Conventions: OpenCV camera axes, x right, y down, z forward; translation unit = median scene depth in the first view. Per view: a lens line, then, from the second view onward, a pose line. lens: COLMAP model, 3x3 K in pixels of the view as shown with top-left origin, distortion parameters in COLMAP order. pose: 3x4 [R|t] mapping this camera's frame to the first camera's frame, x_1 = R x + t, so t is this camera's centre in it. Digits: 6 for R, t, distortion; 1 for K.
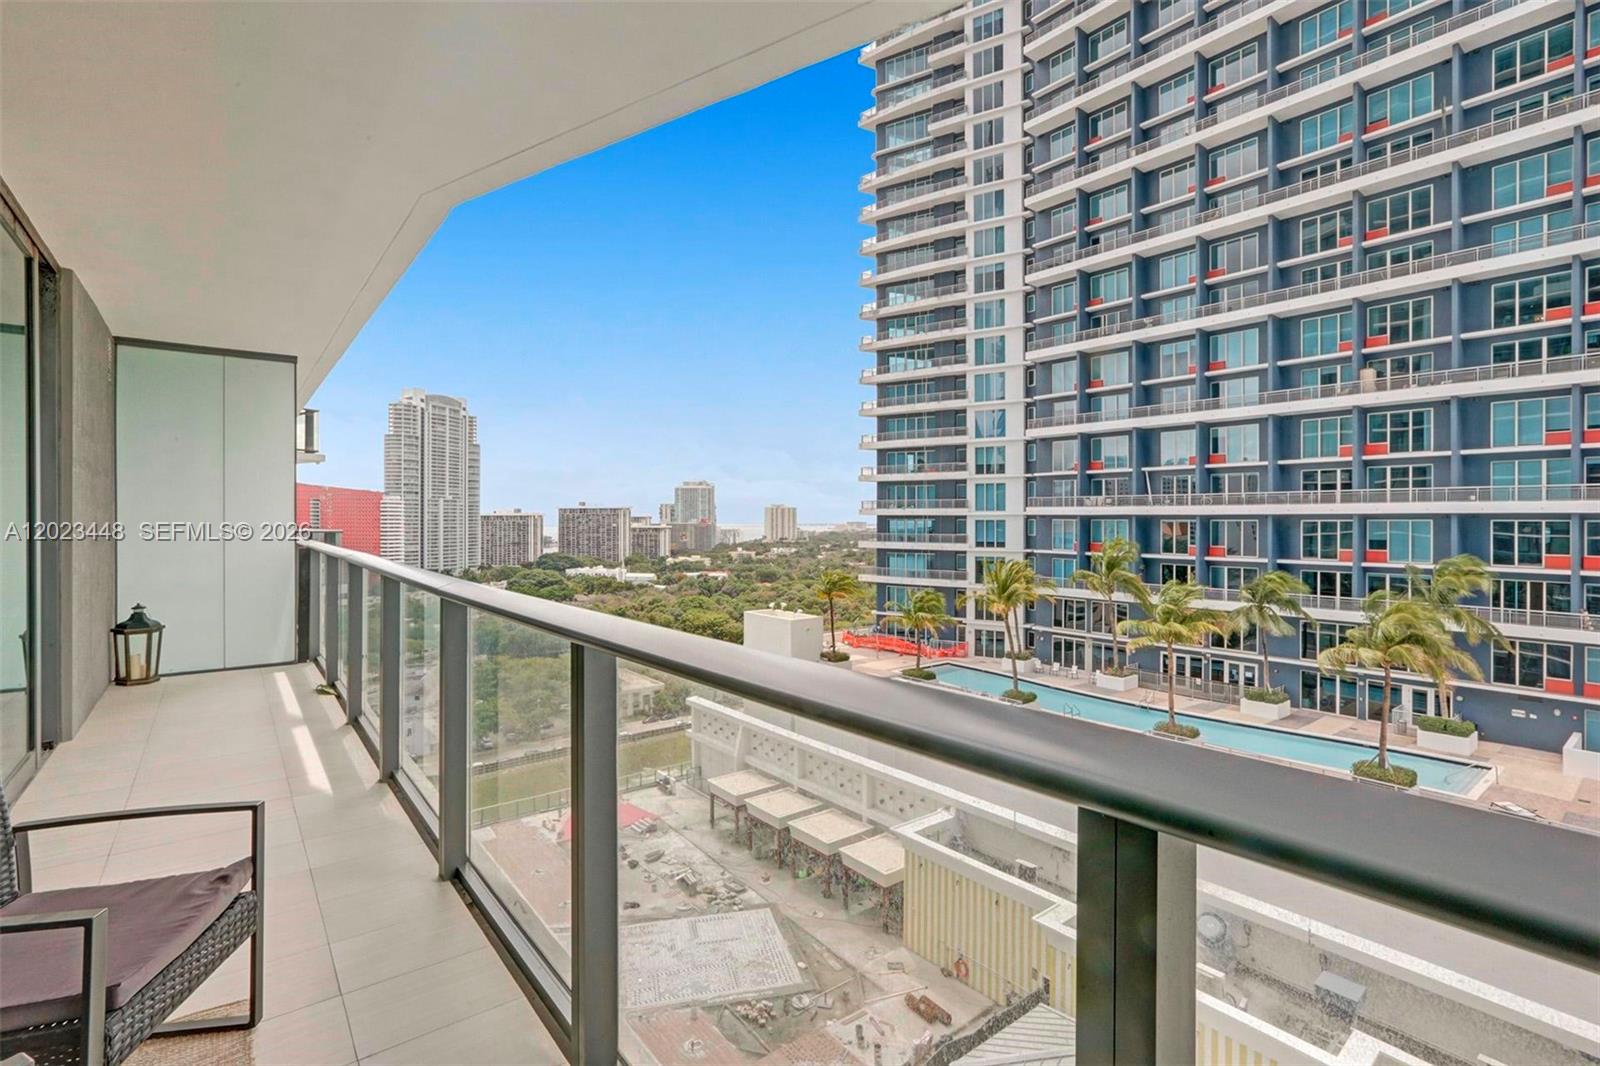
lens RADIAL K [[739.8, 0, 792.2], [0, 739.8, 520.5], [0, 0, 1]] dist [-0.042026, 0.019128]
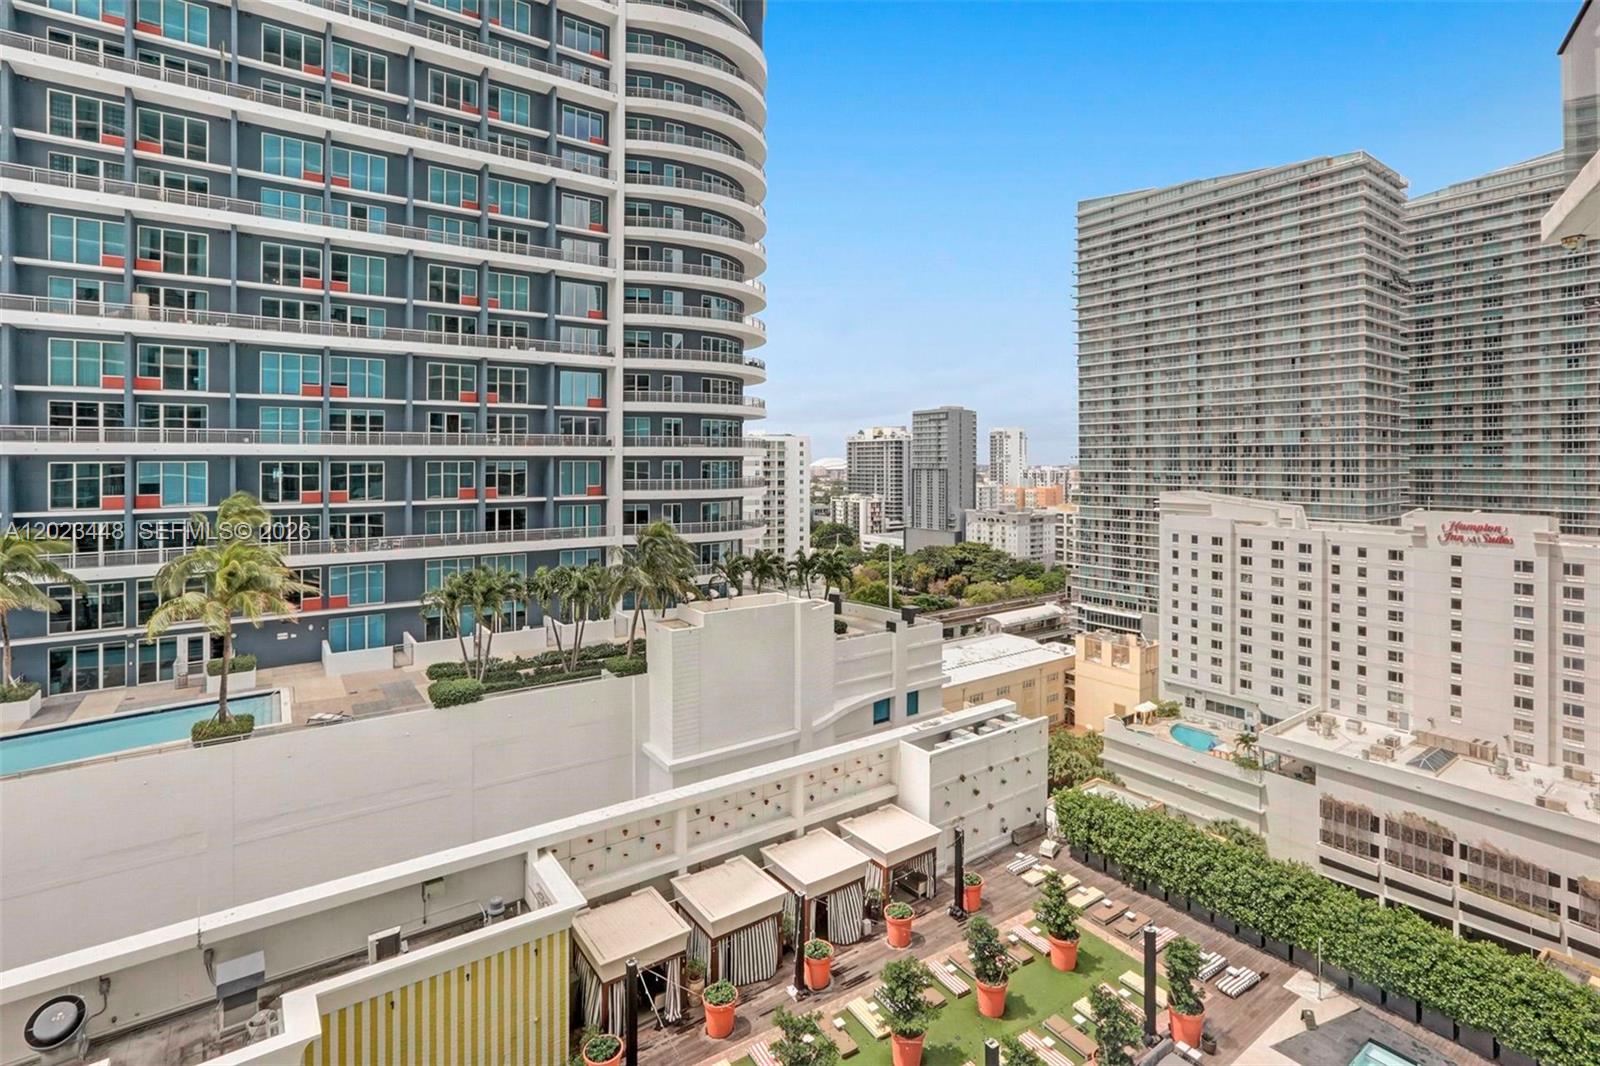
lens RADIAL K [[759.4, 0, 794.7], [0, 759.4, 457.8], [0, 0, 1]] dist [-0.044386, 0.025089]
pose [[0.039383, 0.003242, 0.999219, -0.098565], [0.003561, 0.999988, -0.003385, 0.000571], [-0.999218, 0.003692, 0.039371, 0.158940]]
